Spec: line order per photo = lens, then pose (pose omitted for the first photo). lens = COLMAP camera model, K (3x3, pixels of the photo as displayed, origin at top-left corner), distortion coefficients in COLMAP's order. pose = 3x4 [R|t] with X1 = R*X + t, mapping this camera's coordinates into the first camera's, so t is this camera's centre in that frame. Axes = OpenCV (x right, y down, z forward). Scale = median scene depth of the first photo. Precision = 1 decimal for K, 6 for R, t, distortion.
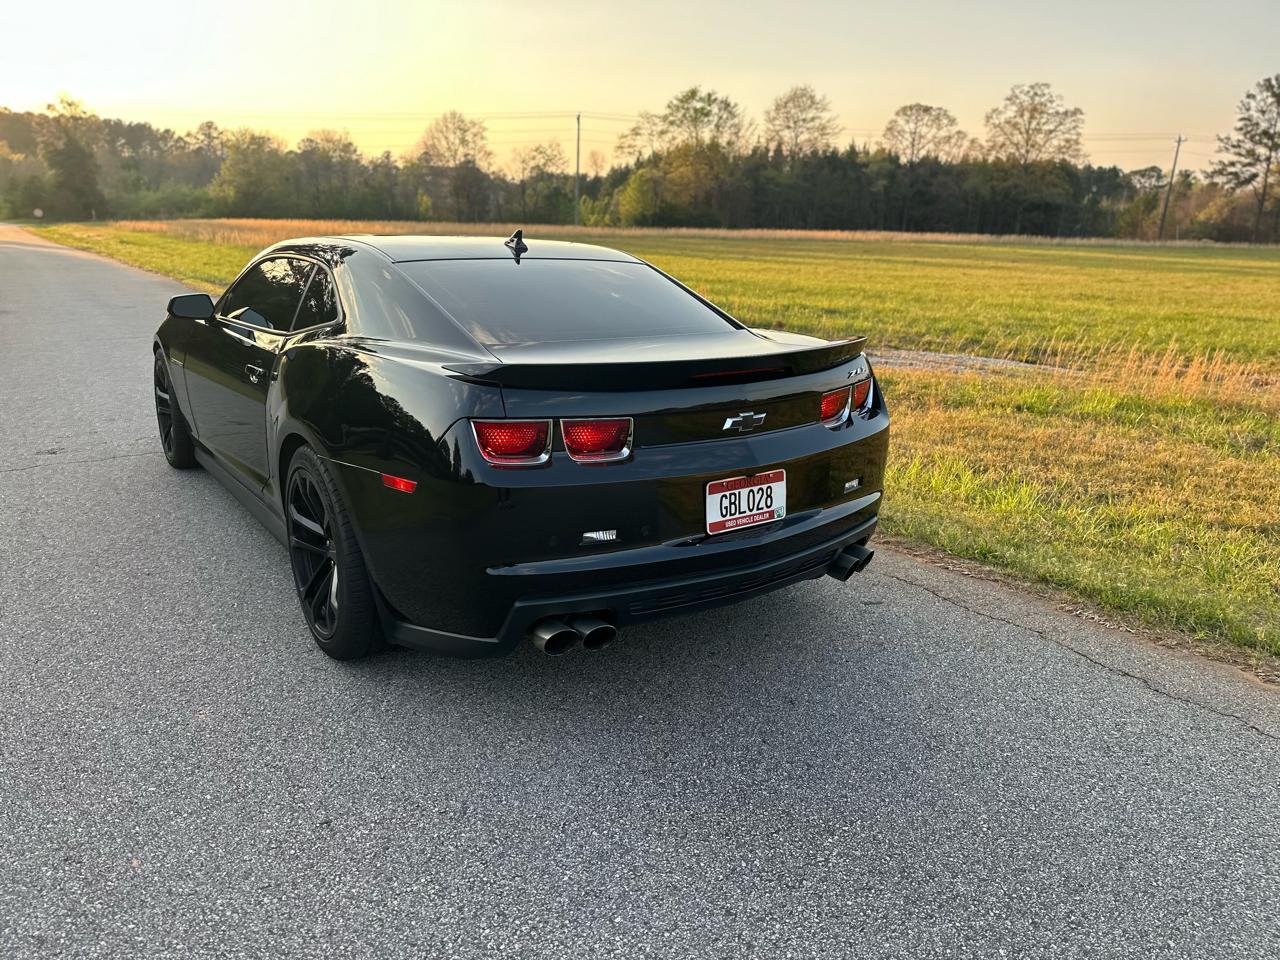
lens RADIAL K [[916.5, 0, 618.1], [0, 916.5, 480.1], [0, 0, 1]] dist [0.034371, -0.047621]
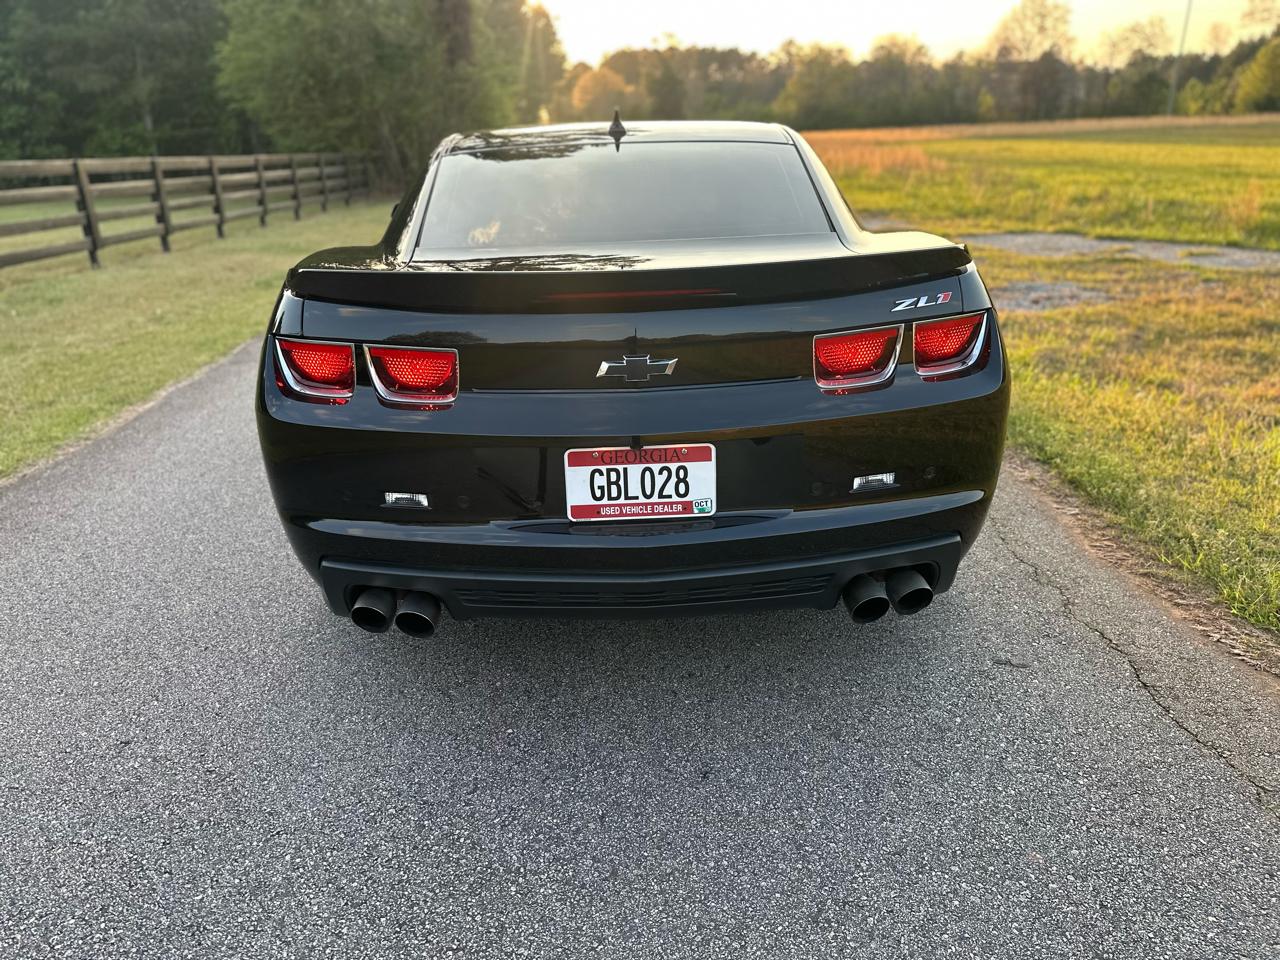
lens RADIAL K [[883.5, 0, 587.7], [0, 883.5, 479.2], [0, 0, 1]] dist [0.004092, -0.003509]
pose [[0.828300, 0.154634, -0.538524, 0.466852], [-0.098504, 0.986380, 0.131725, -0.063899], [0.551558, -0.056061, 0.832251, 0.421441]]
